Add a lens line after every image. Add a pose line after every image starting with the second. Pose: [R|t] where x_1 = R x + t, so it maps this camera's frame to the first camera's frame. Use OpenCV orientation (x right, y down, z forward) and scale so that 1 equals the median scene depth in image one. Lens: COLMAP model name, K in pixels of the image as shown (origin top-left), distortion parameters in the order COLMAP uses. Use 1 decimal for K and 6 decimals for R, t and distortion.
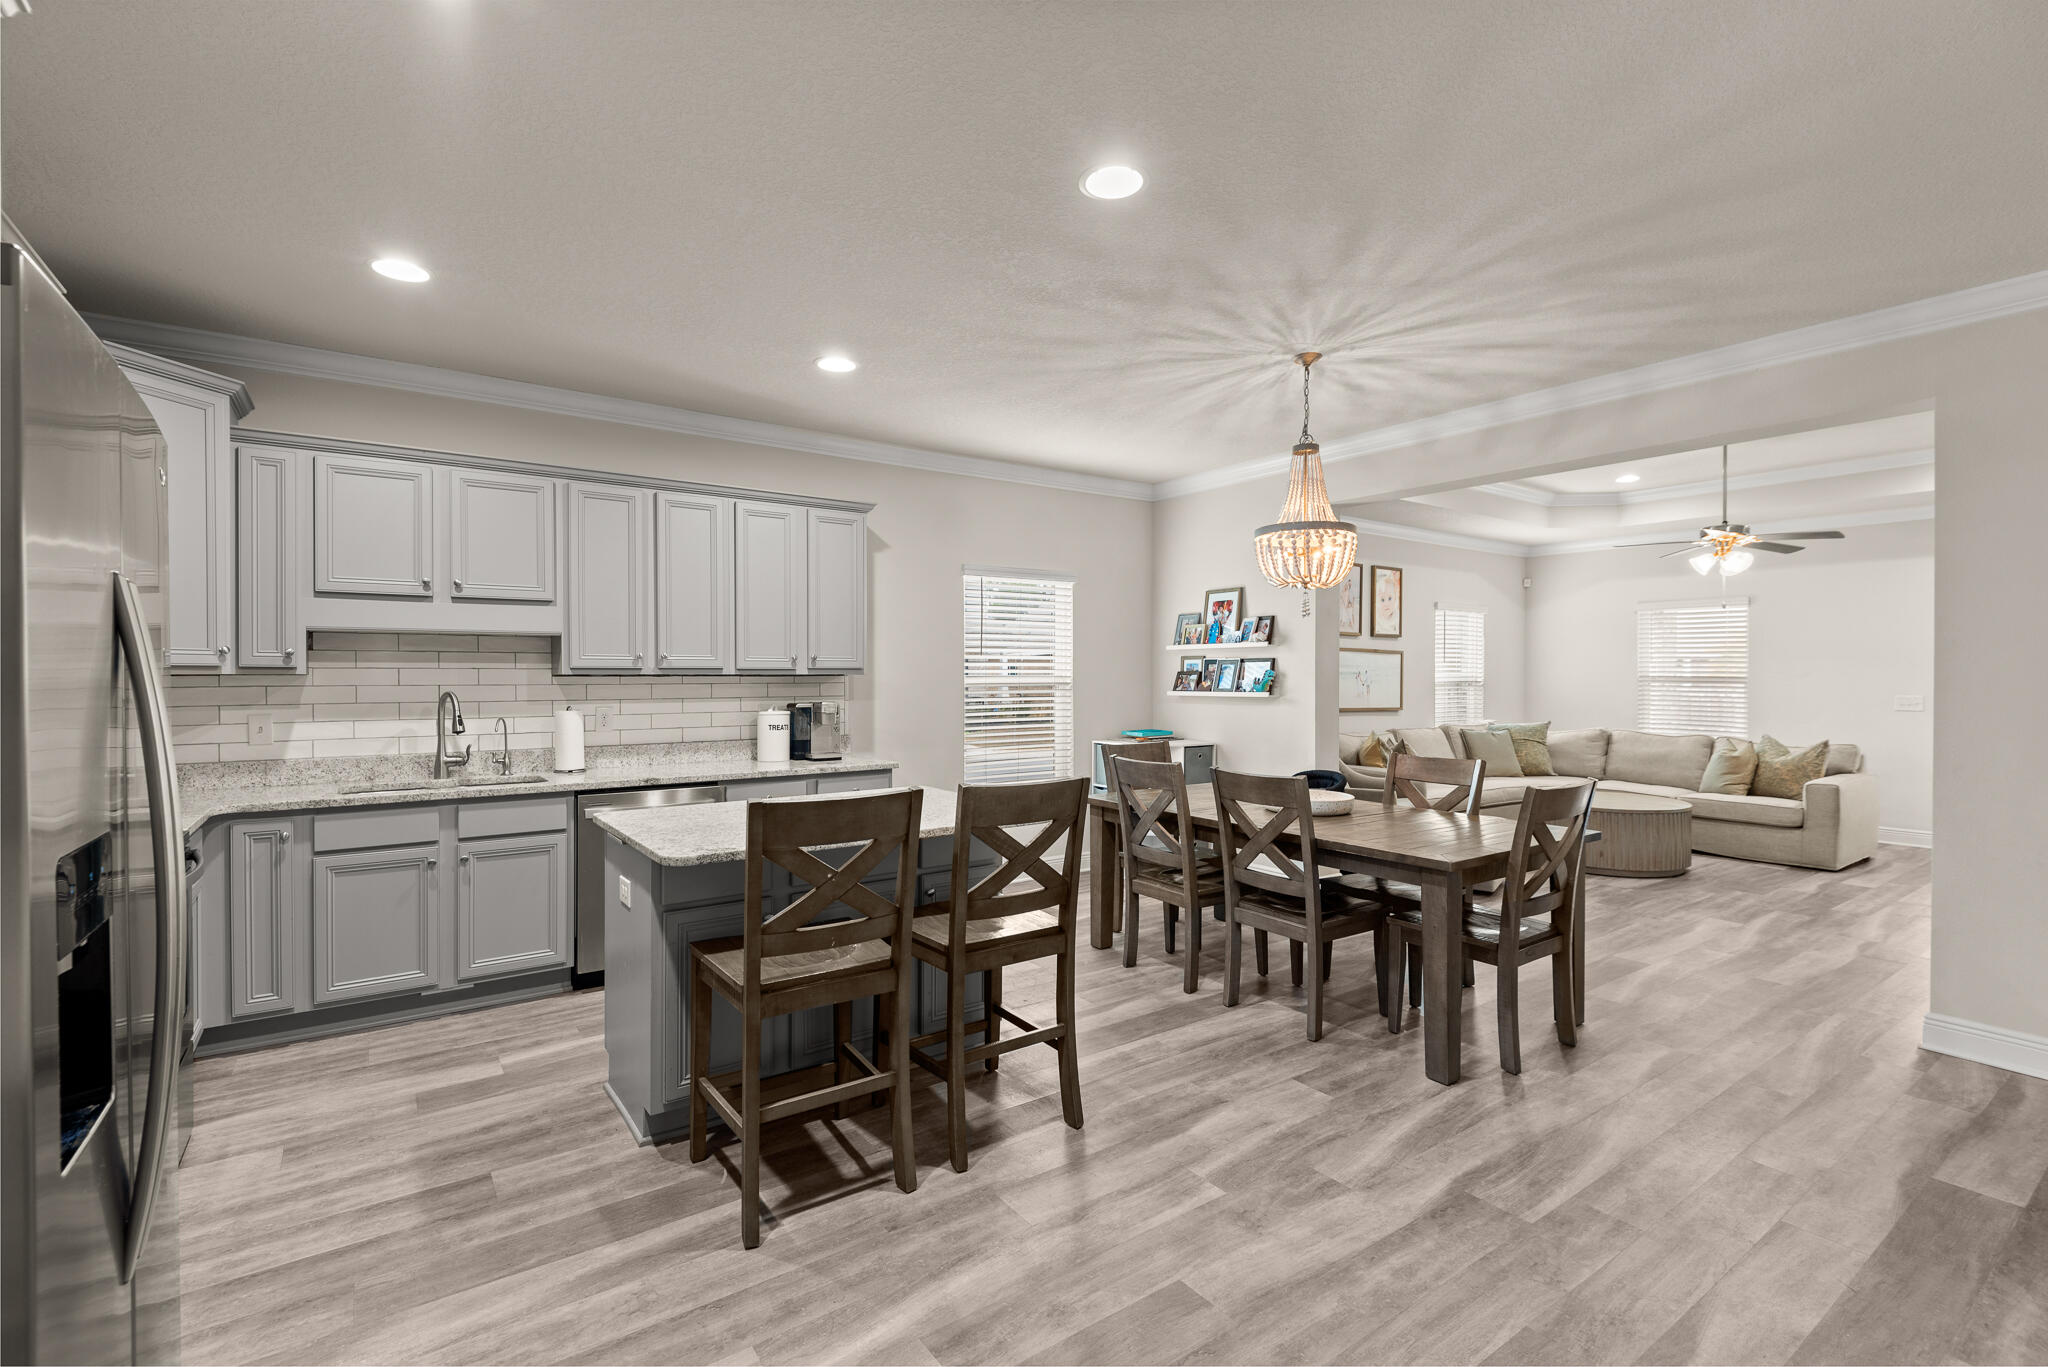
lens RADIAL K [[928.5, 0, 1028.7], [0, 928.5, 683.4], [0, 0, 1]] dist [0.028369, -0.017446]
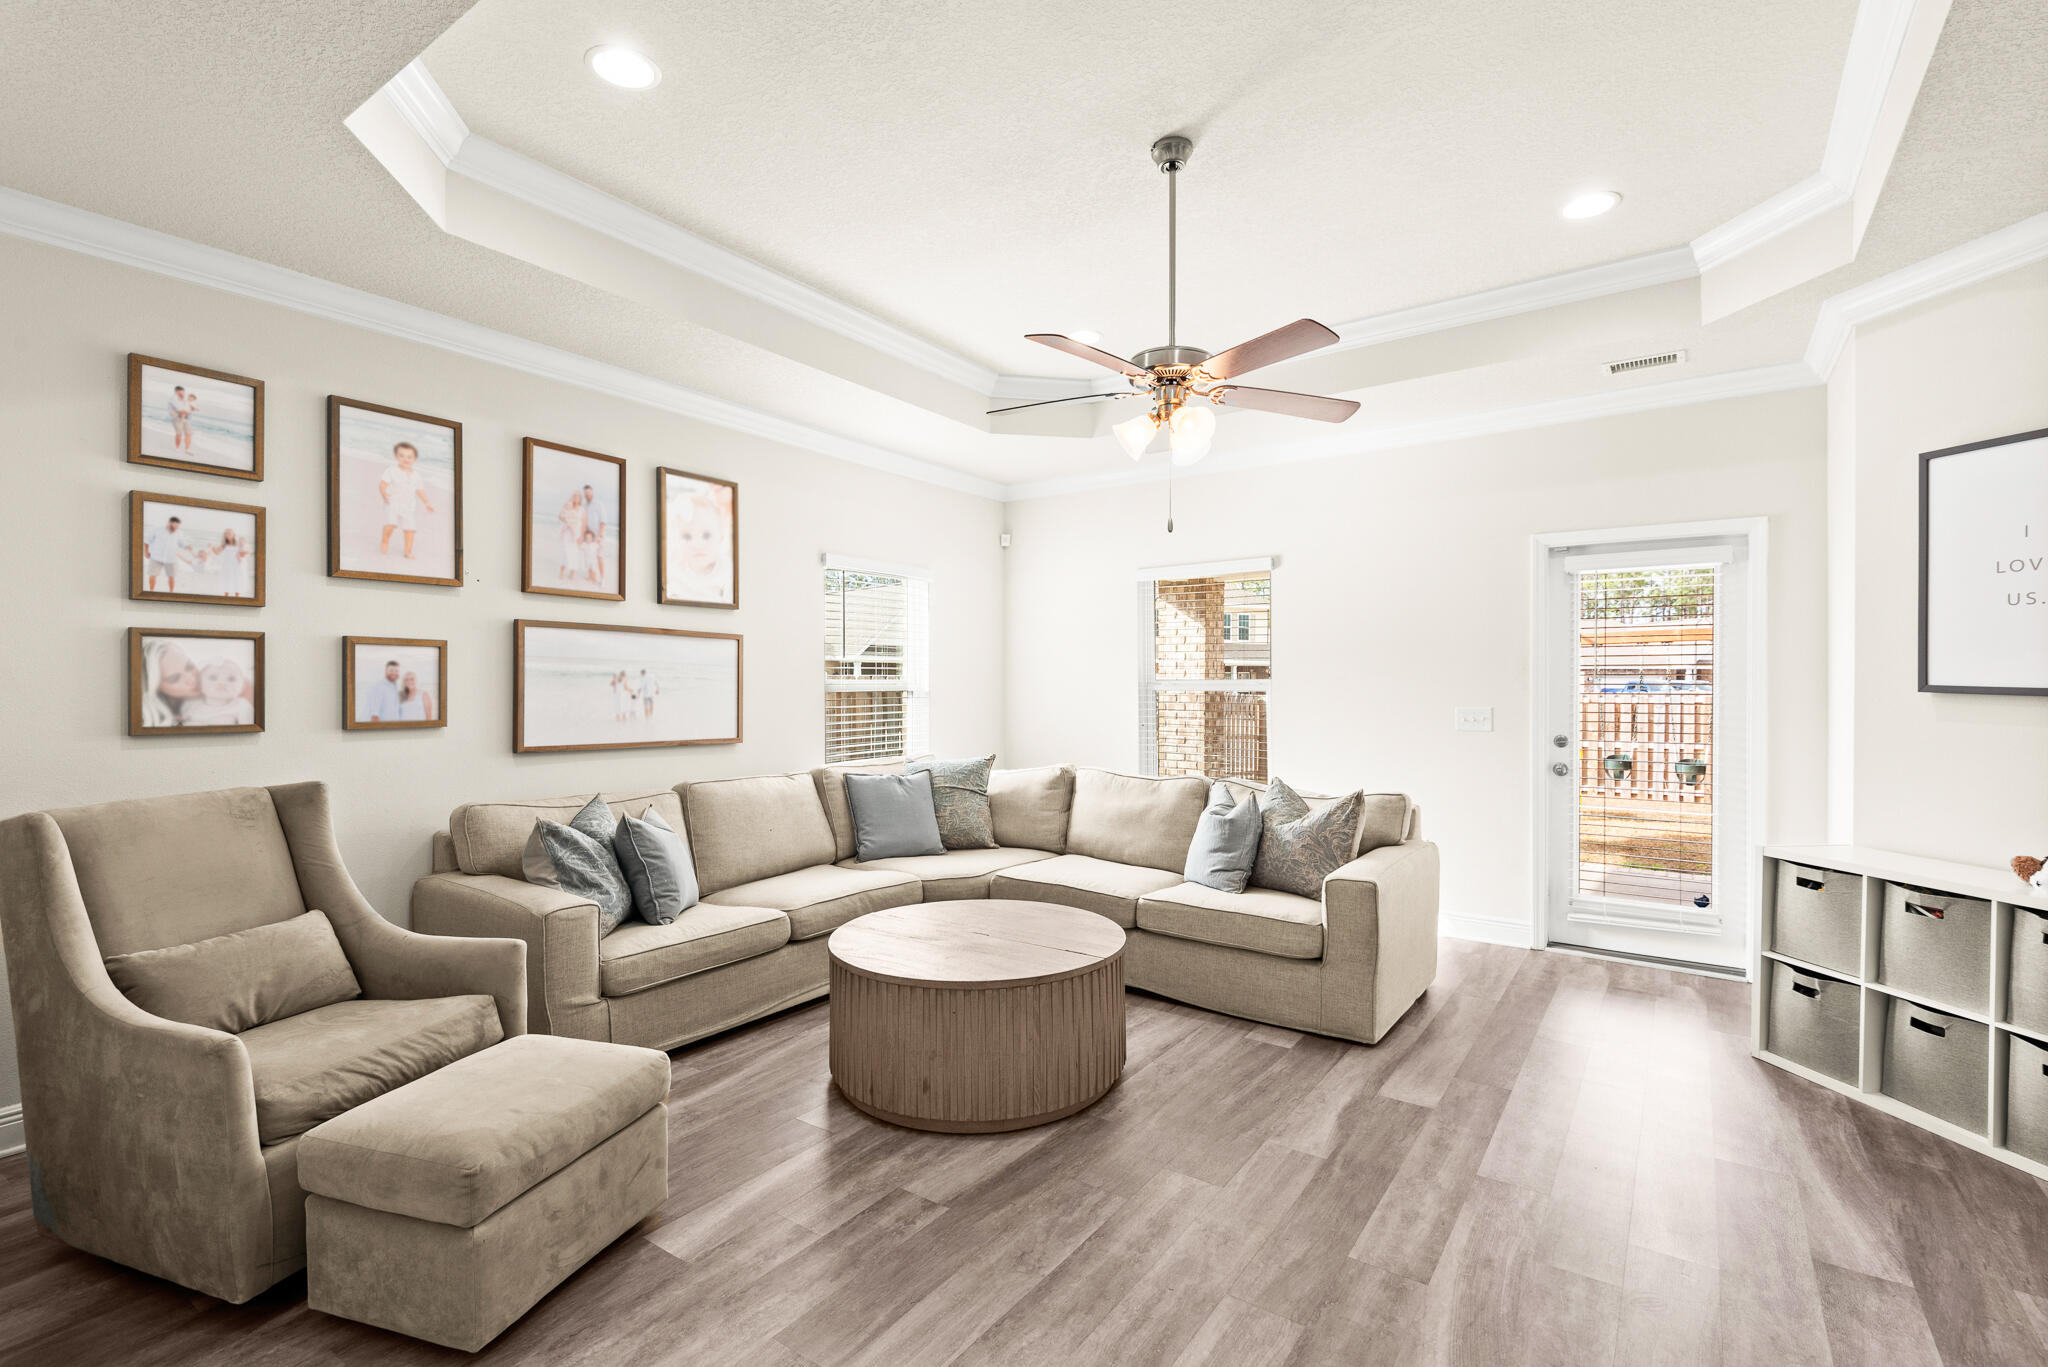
lens RADIAL K [[928.5, 0, 1017.4], [0, 928.5, 693.6], [0, 0, 1]] dist [0.028369, -0.017446]
pose [[0.948960, -0.006916, 0.315321, 0.788638], [0.006624, 0.999976, 0.001998, 0.000777], [-0.315327, 0.000193, 0.948983, 0.880316]]
